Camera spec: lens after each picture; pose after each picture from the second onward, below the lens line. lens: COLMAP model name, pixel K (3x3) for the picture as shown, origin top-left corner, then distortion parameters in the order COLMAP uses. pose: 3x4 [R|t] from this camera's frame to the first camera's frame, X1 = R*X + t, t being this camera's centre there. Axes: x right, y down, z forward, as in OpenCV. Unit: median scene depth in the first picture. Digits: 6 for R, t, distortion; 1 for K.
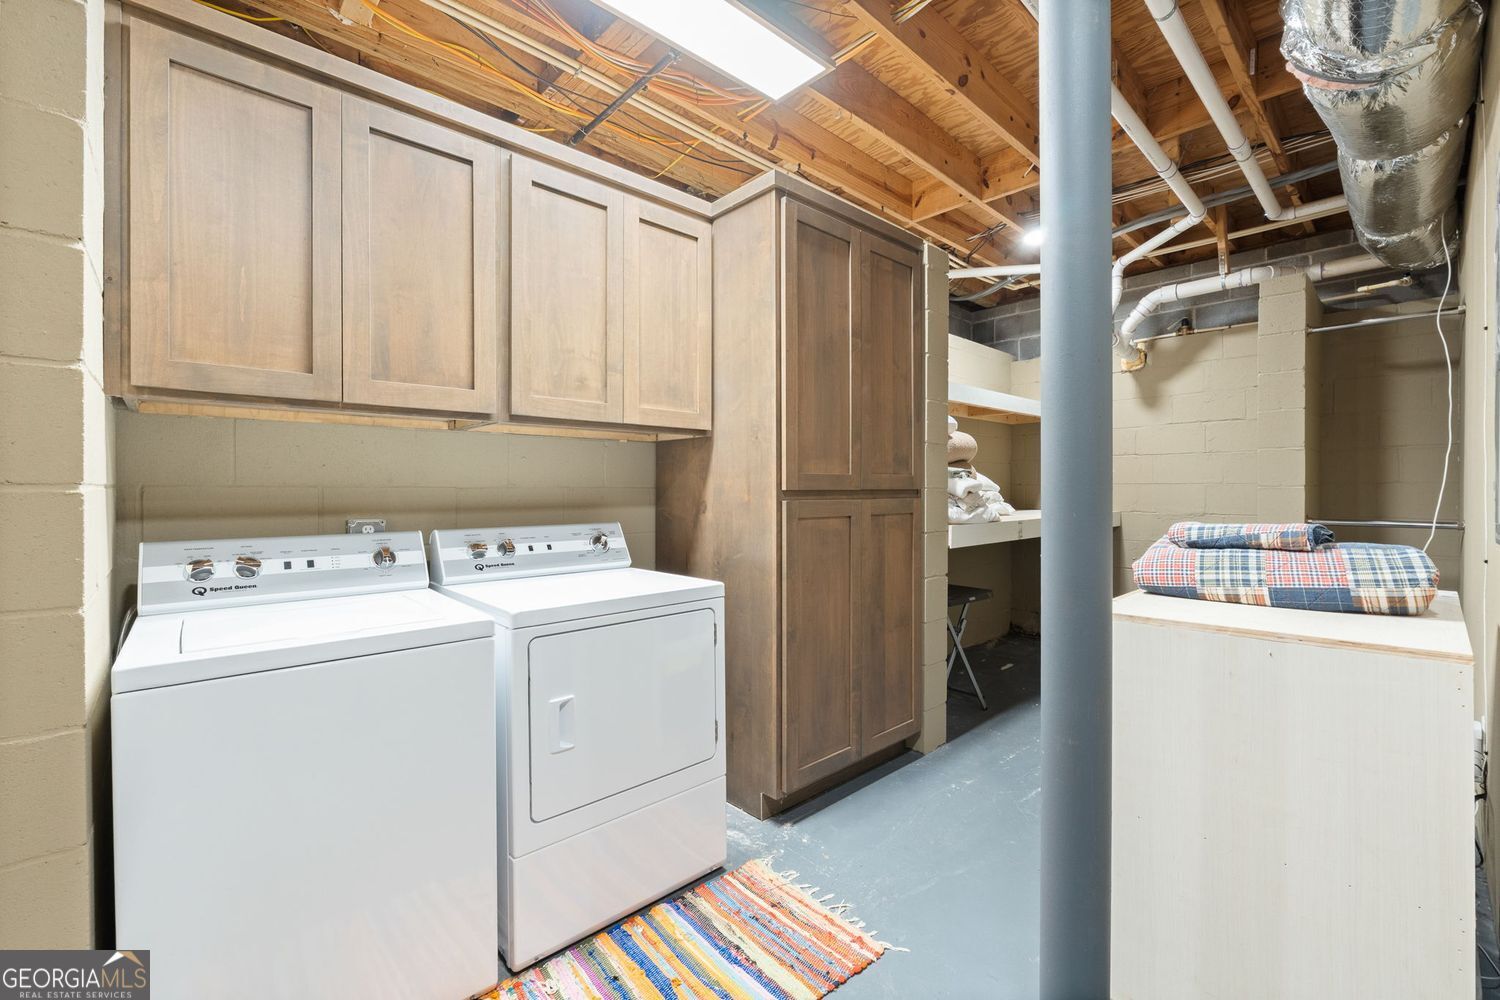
lens RADIAL K [[633.2, 0, 748.3], [0, 633.2, 492.3], [0, 0, 1]] dist [-0.006075, -0.000078]
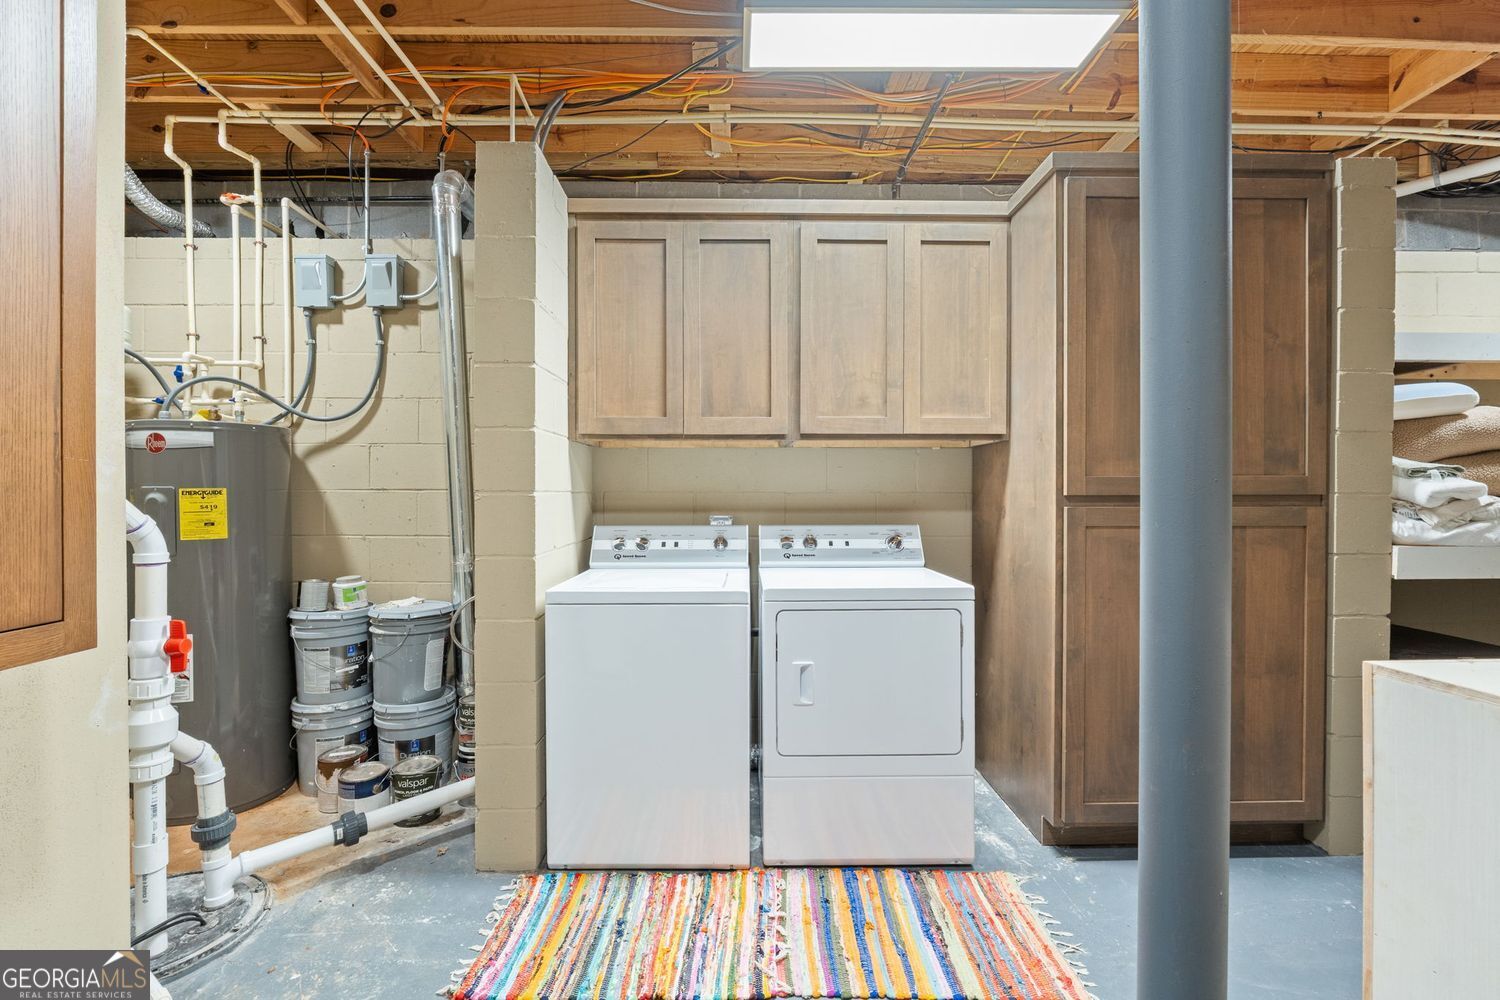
lens RADIAL K [[633.2, 0, 732.1], [0, 633.2, 498.8], [0, 0, 1]] dist [-0.006075, -0.000078]
pose [[0.745192, 0.006397, -0.666819, 0.310731], [-0.003974, 0.999979, 0.005152, -0.000965], [0.666838, -0.001189, 0.745202, -0.012126]]
